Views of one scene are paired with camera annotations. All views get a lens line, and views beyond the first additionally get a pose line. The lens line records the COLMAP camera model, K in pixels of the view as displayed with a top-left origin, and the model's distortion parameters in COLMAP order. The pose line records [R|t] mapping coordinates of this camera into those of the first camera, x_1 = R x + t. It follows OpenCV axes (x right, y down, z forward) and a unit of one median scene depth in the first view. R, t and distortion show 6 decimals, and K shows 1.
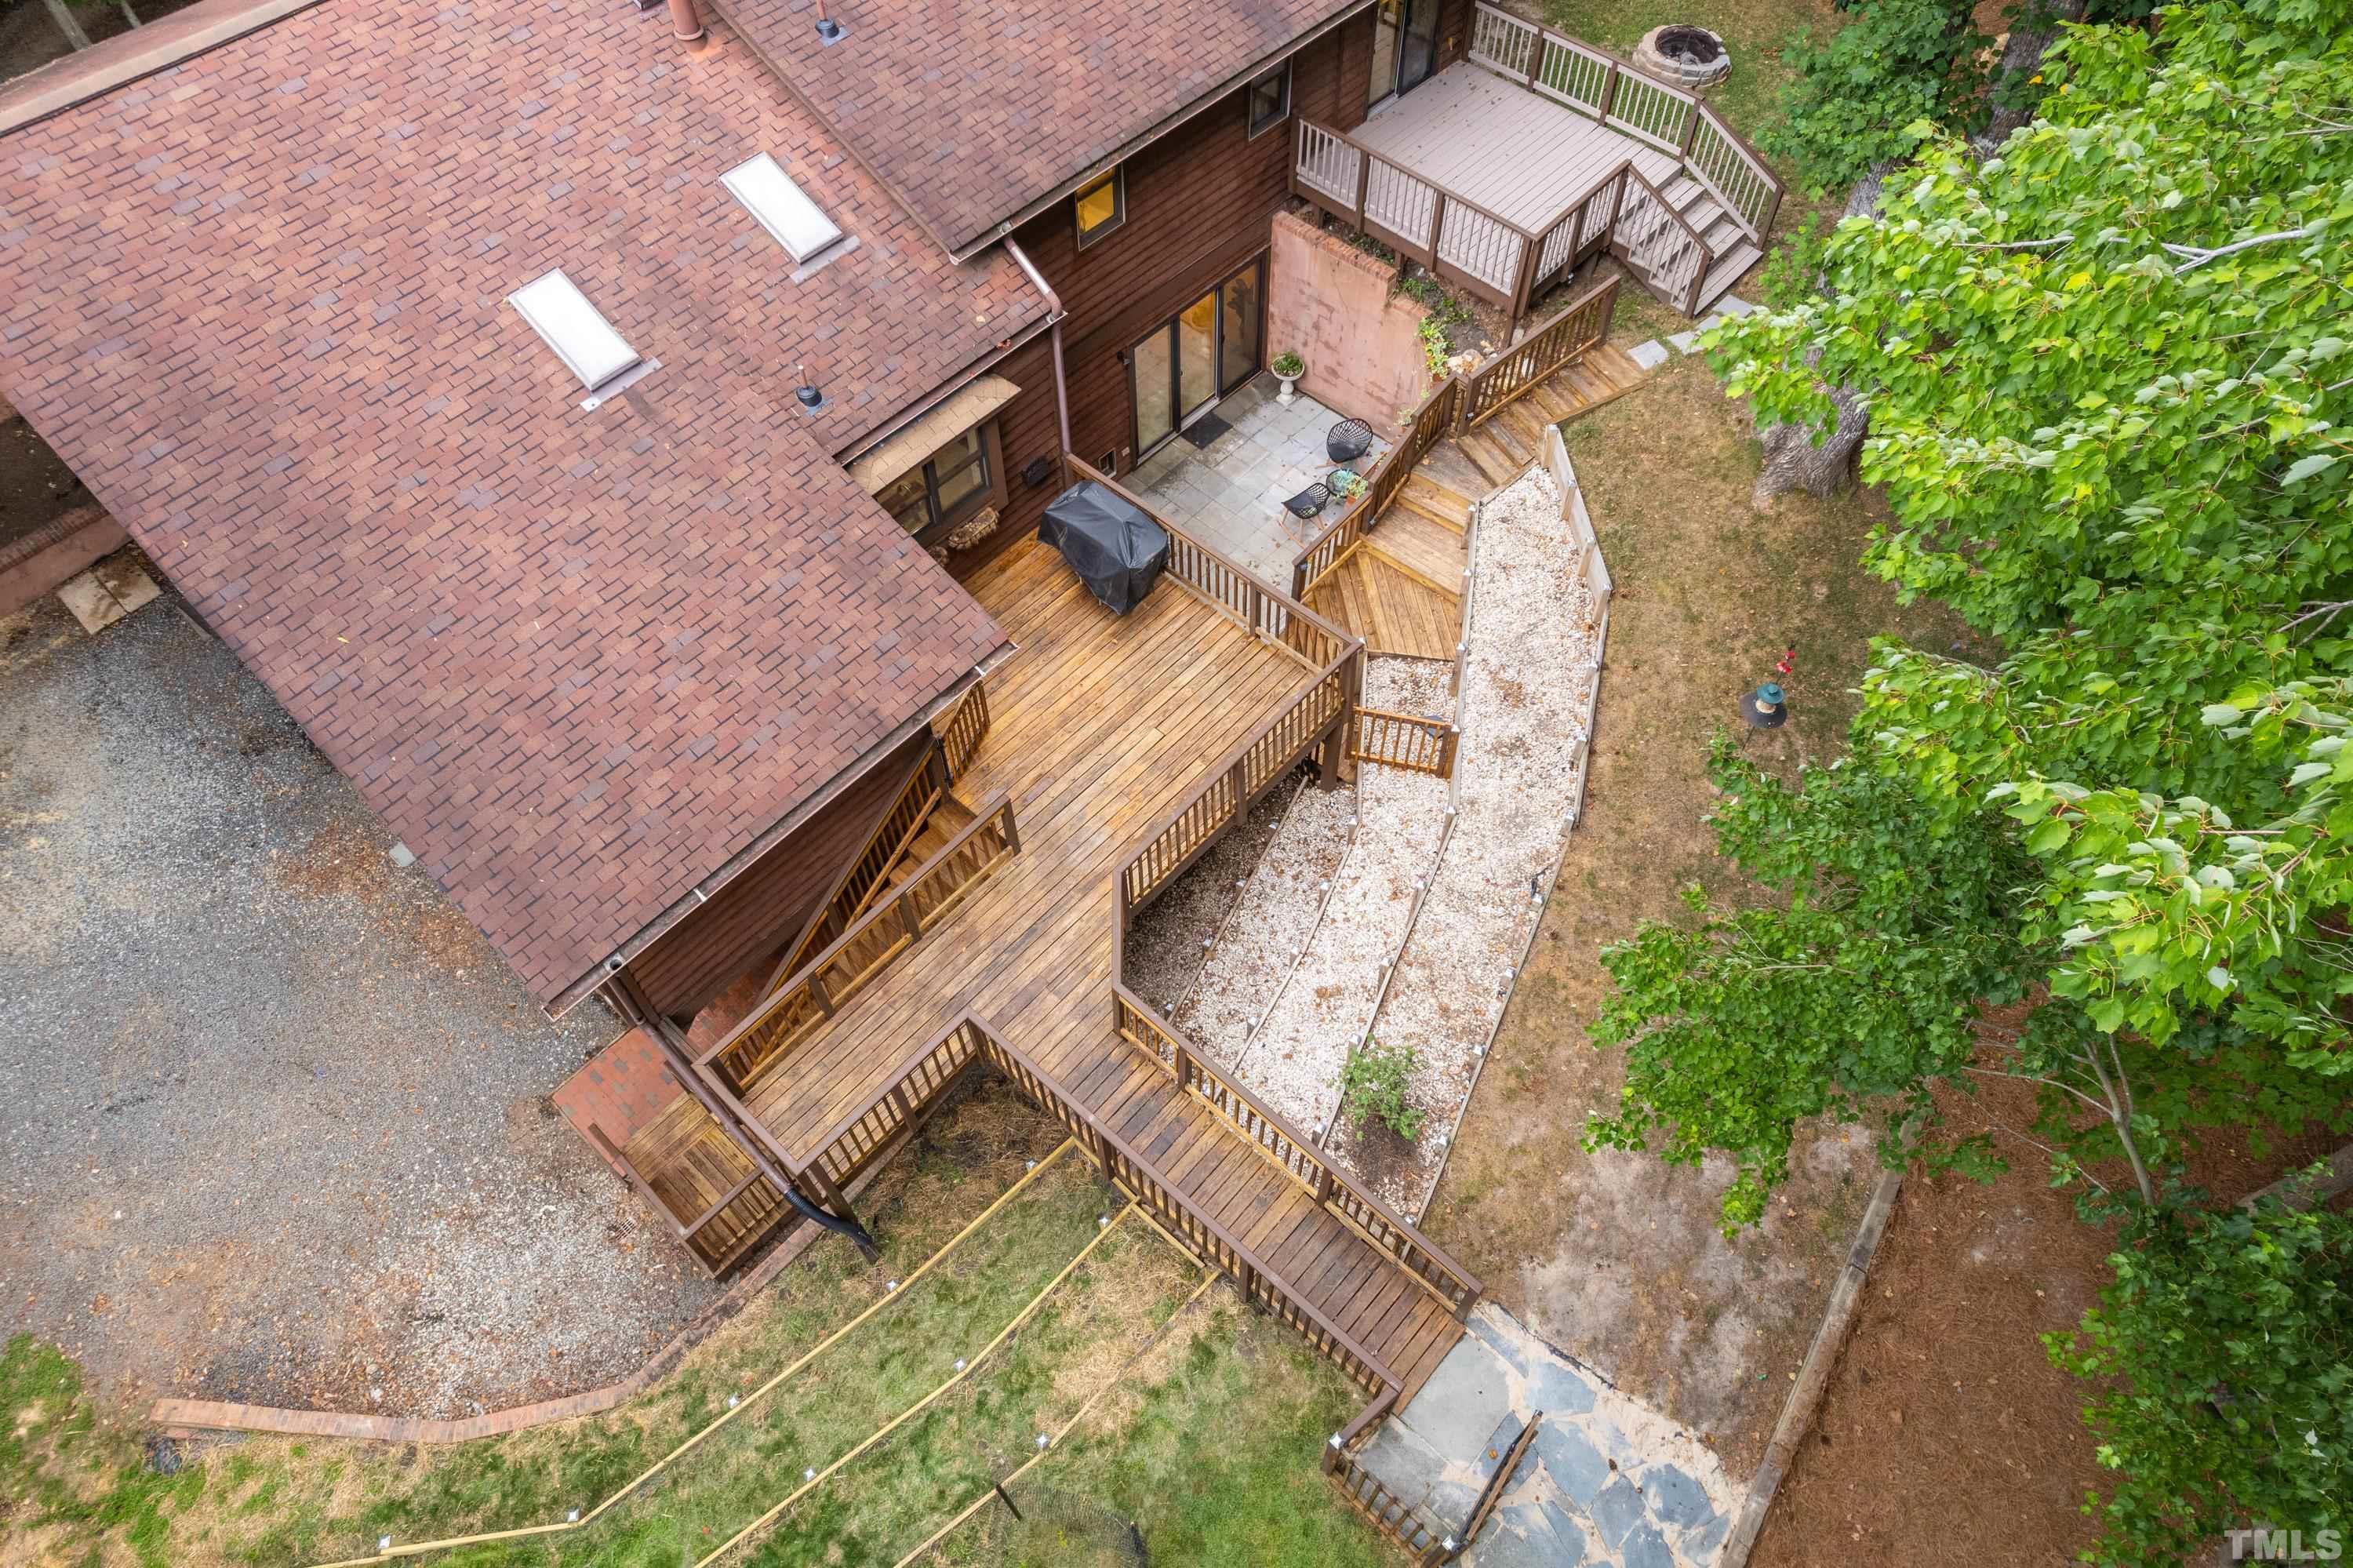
lens RADIAL K [[1501.7, 0, 1172.6], [0, 1501.7, 781.3], [0, 0, 1]] dist [-0.052130, 0.003443]
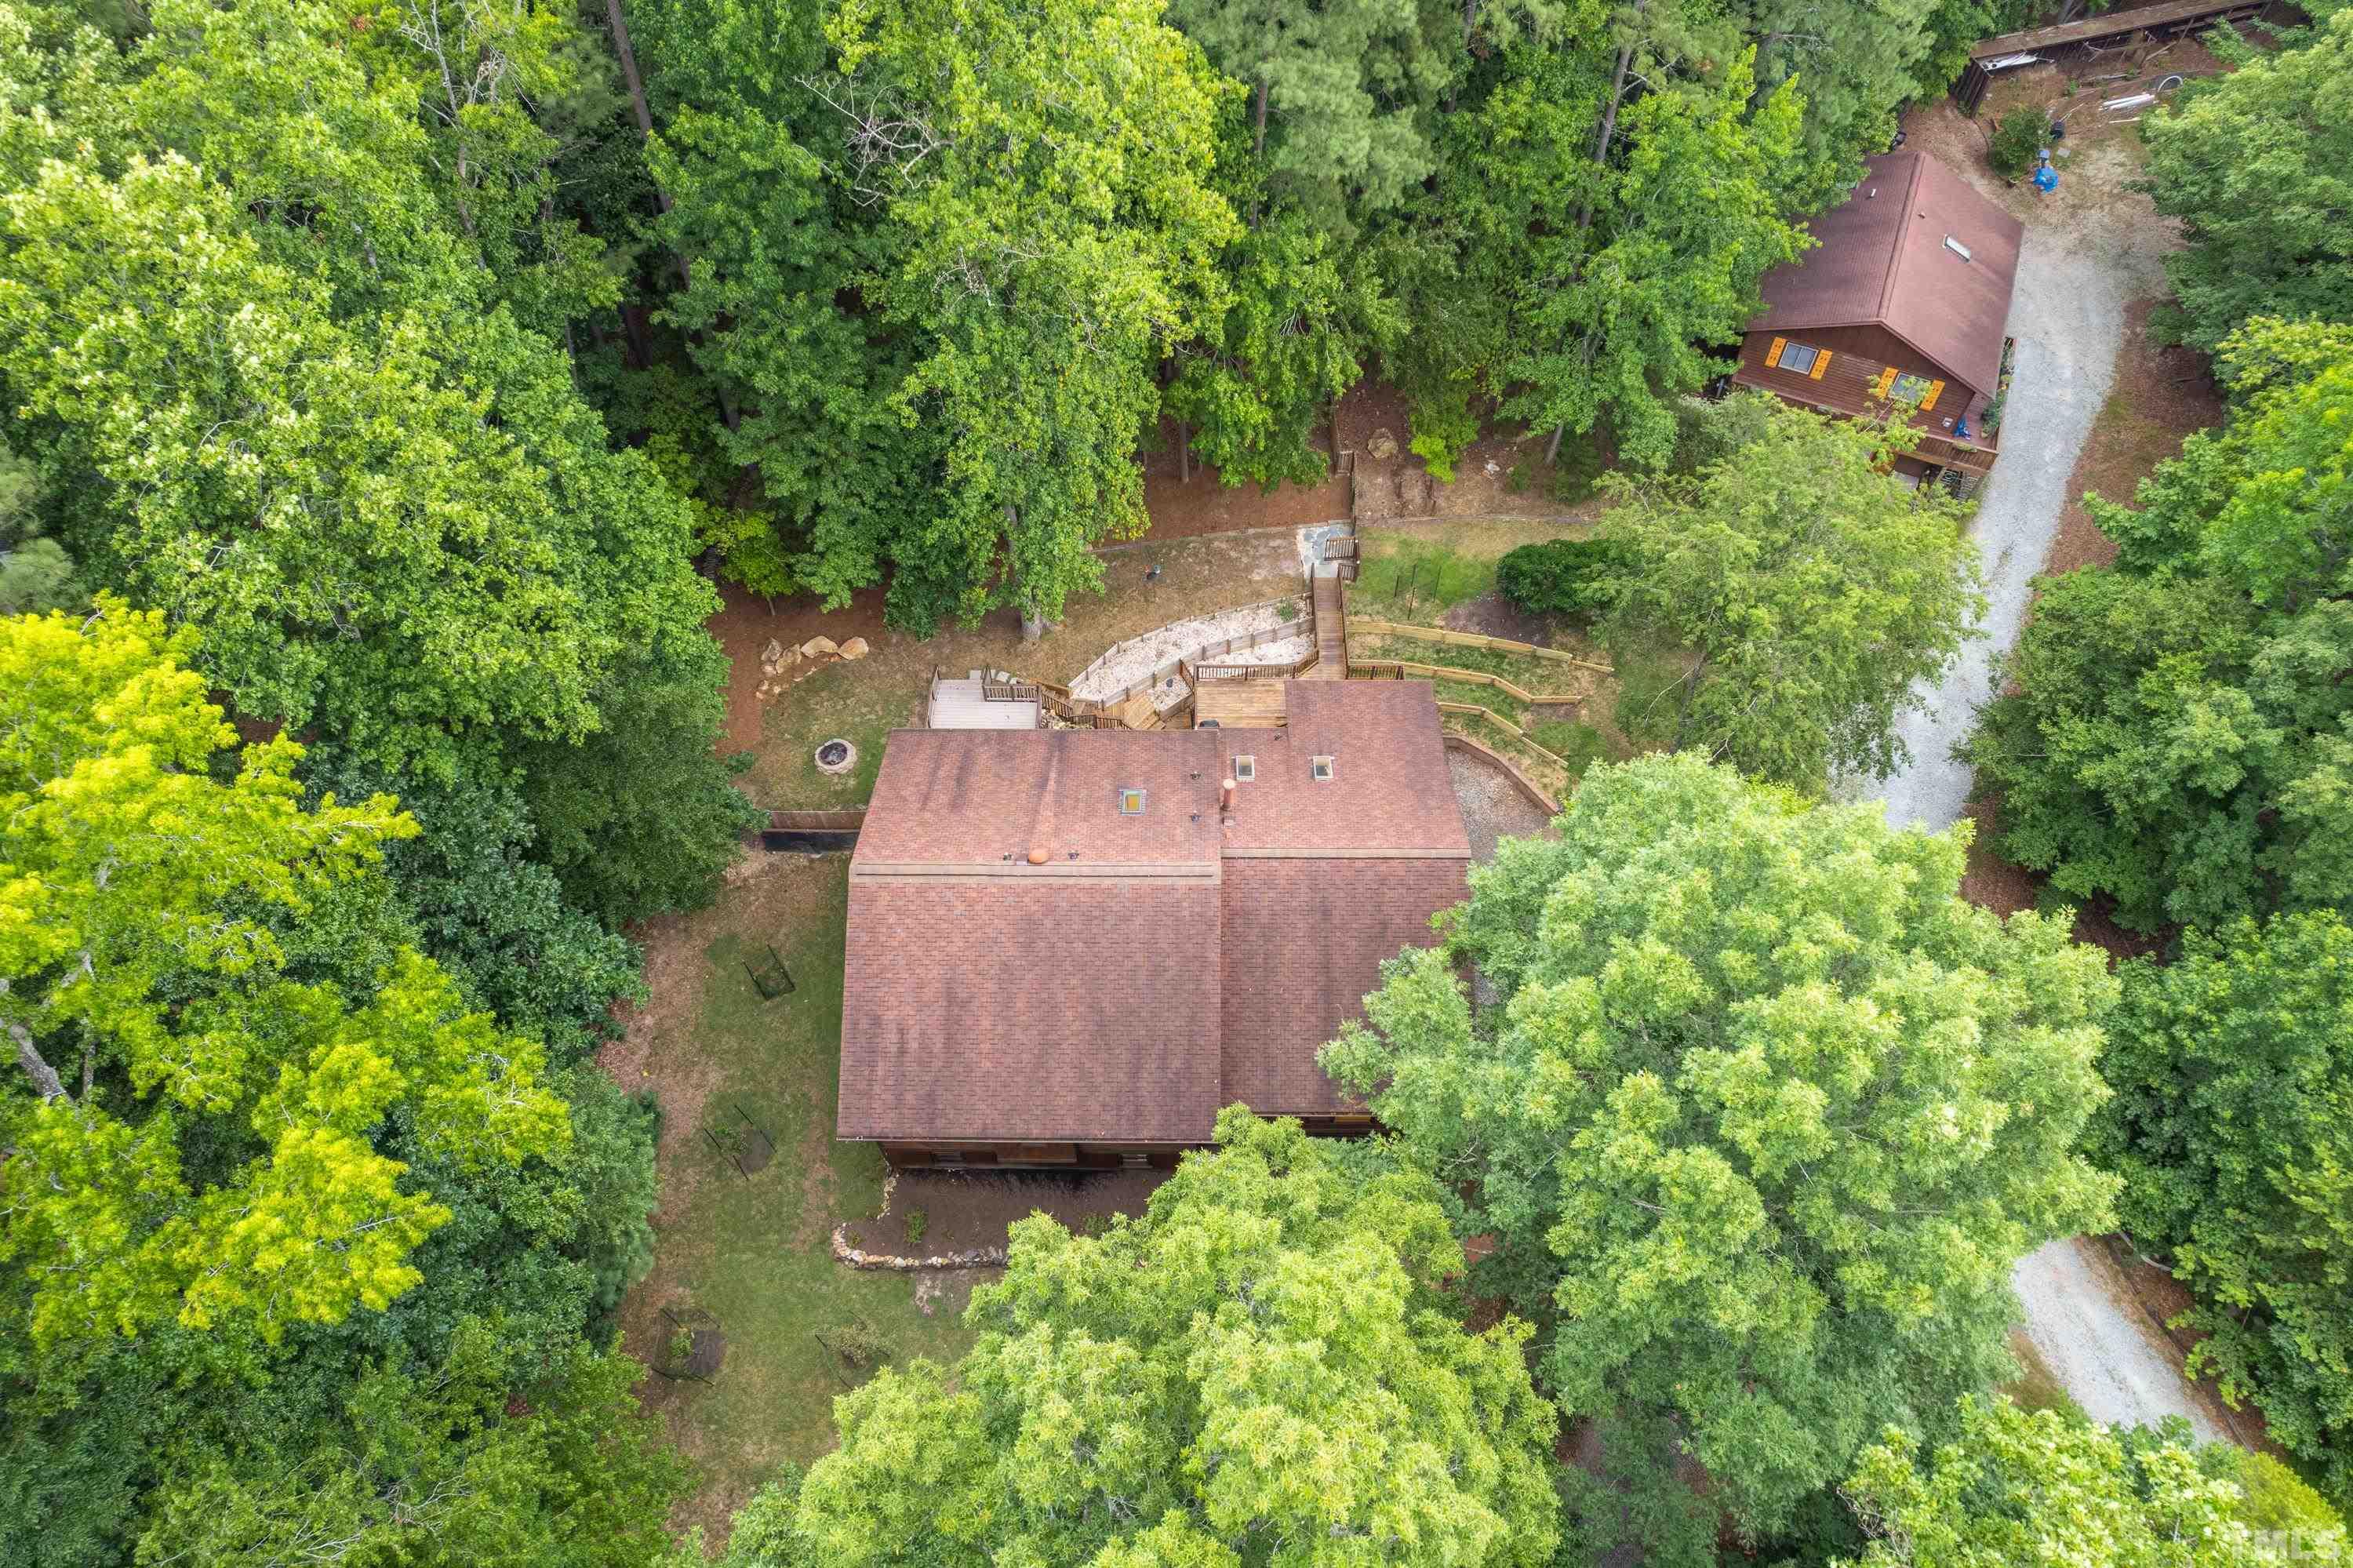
lens RADIAL K [[1501.1, 0, 1176.5], [0, 1501.1, 784.0], [0, 0, 1]] dist [-0.061892, 0.053779]
pose [[-0.681242, -0.609626, 0.405296, -1.463721], [0.607776, -0.162386, 0.777328, -2.948995], [-0.408065, 0.775878, 0.481141, -0.448310]]
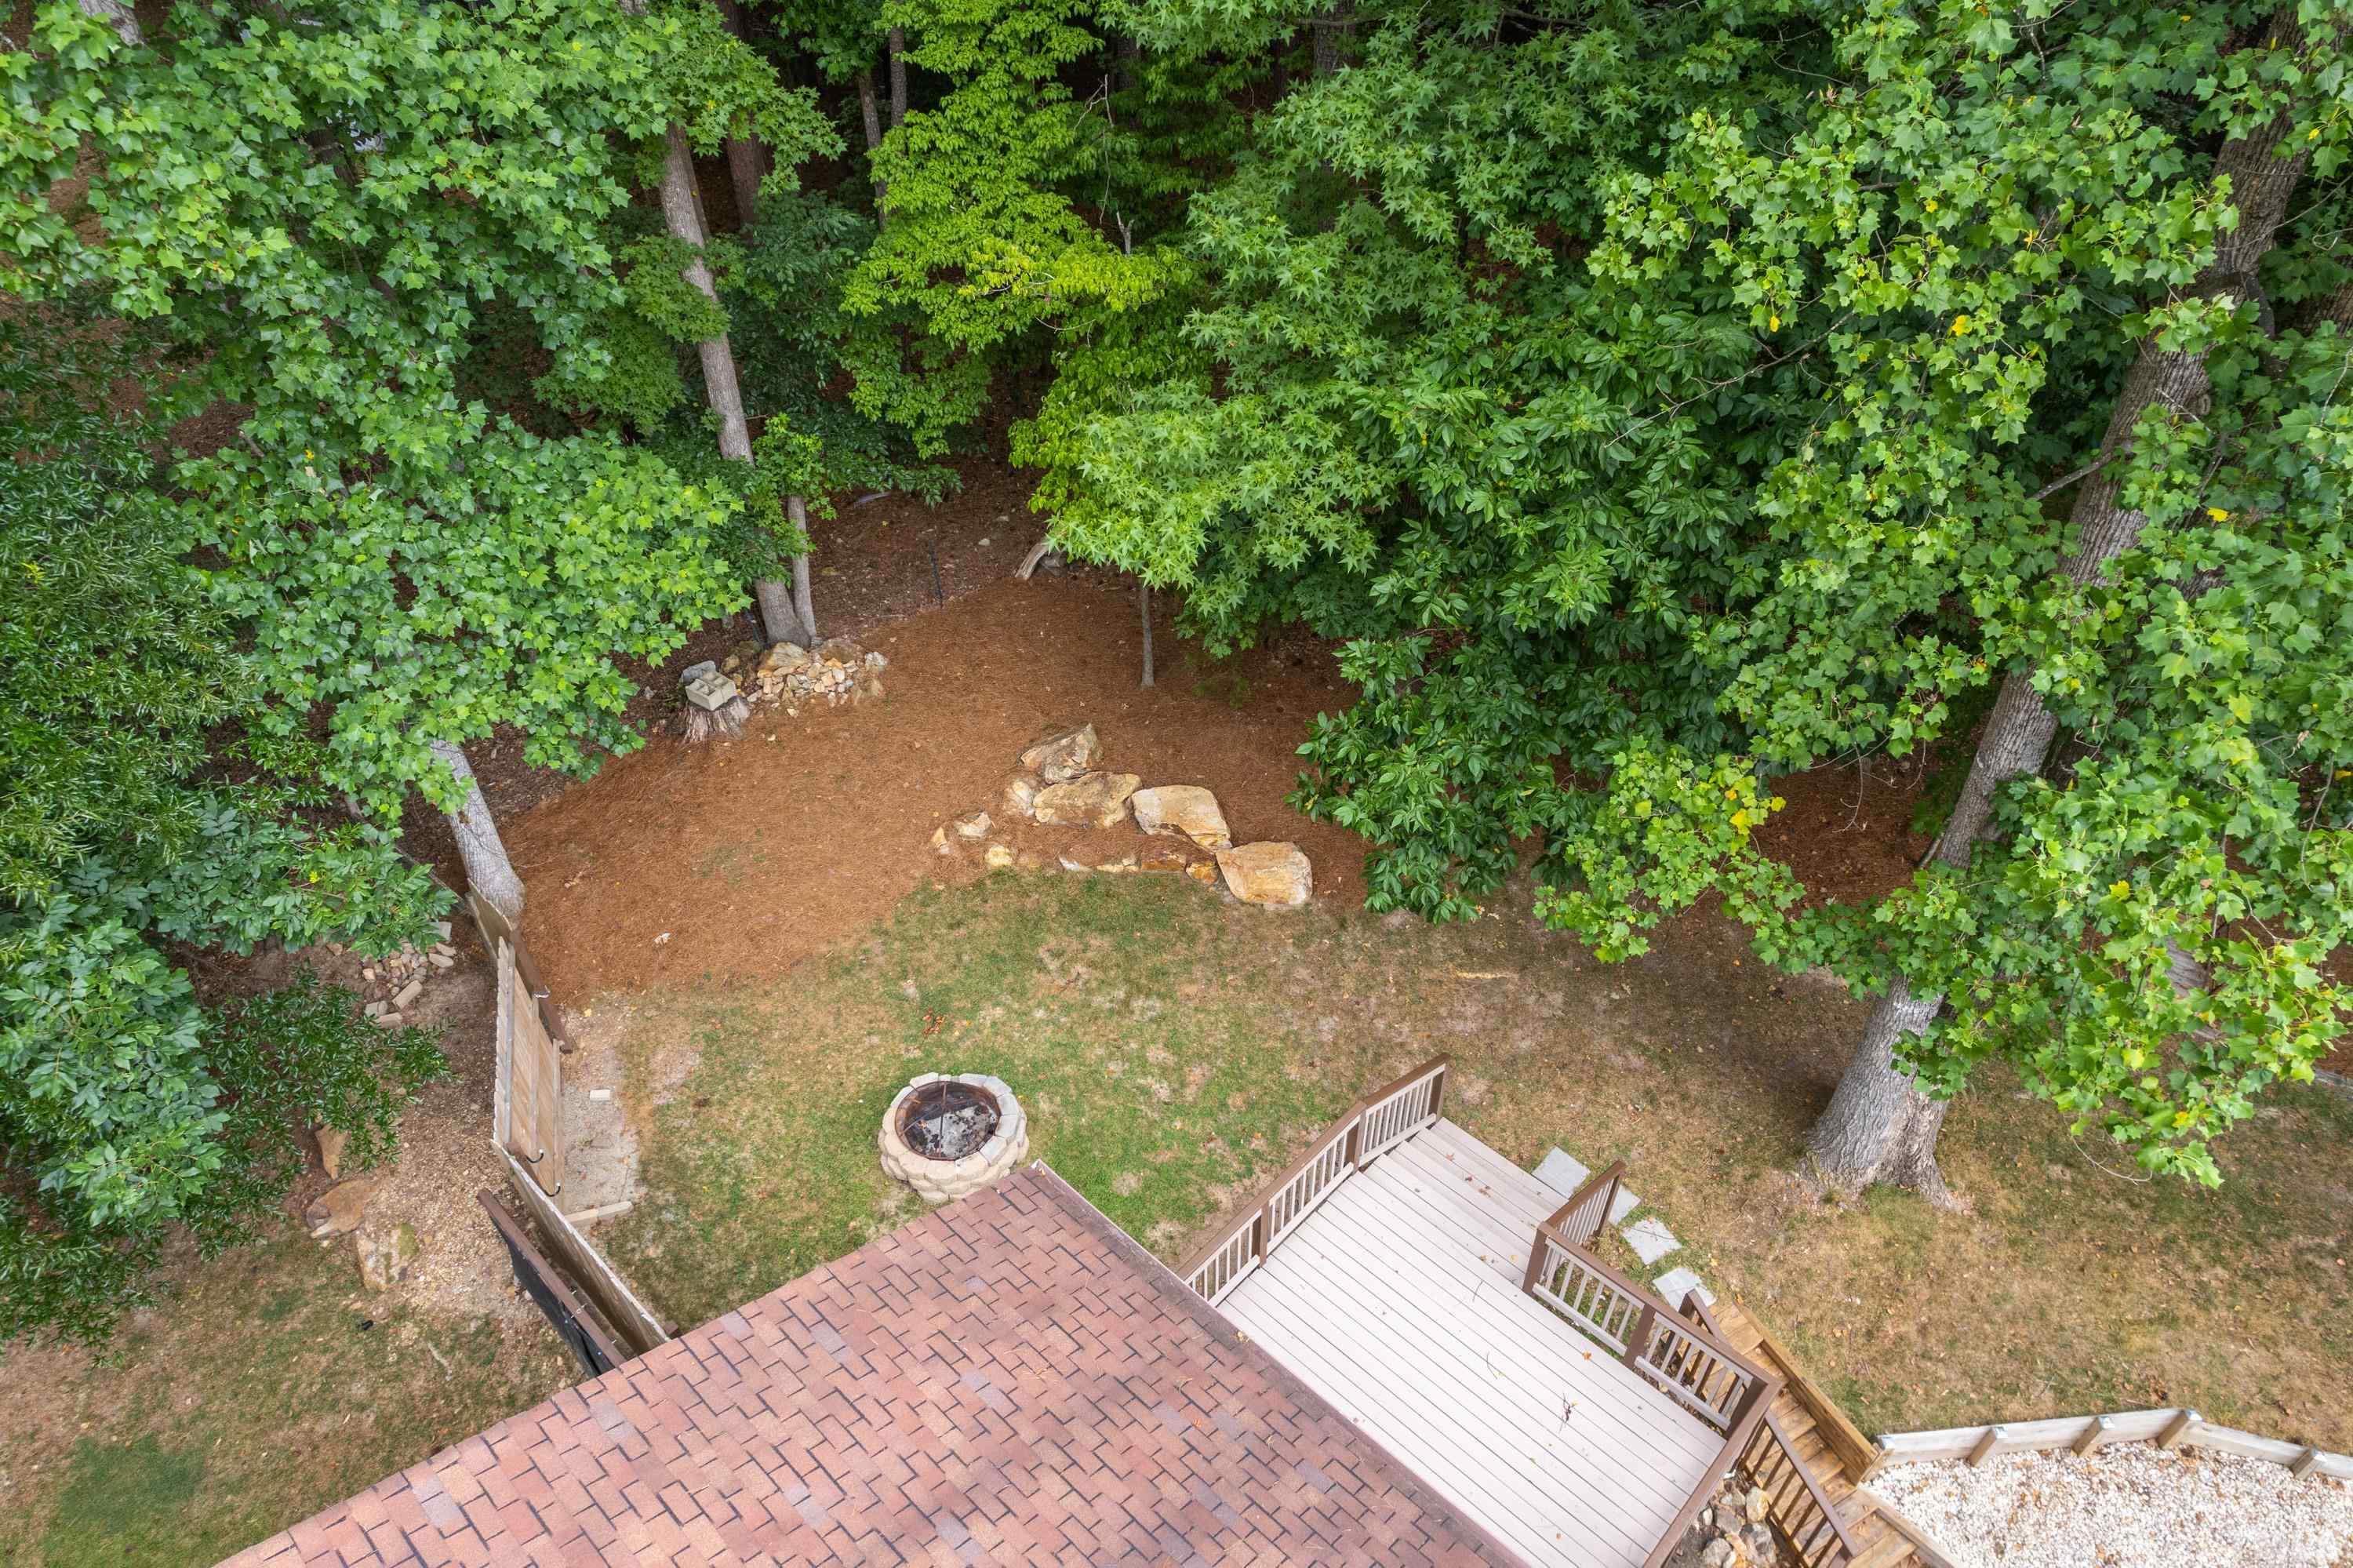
lens RADIAL K [[1501.1, 0, 1176.5], [0, 1501.1, 784.0], [0, 0, 1]] dist [-0.061892, 0.053779]
pose [[0.002701, -0.646859, 0.762605, -0.081321], [0.834027, 0.422202, 0.355167, -1.050960], [-0.551717, 0.635074, 0.540638, 0.742088]]
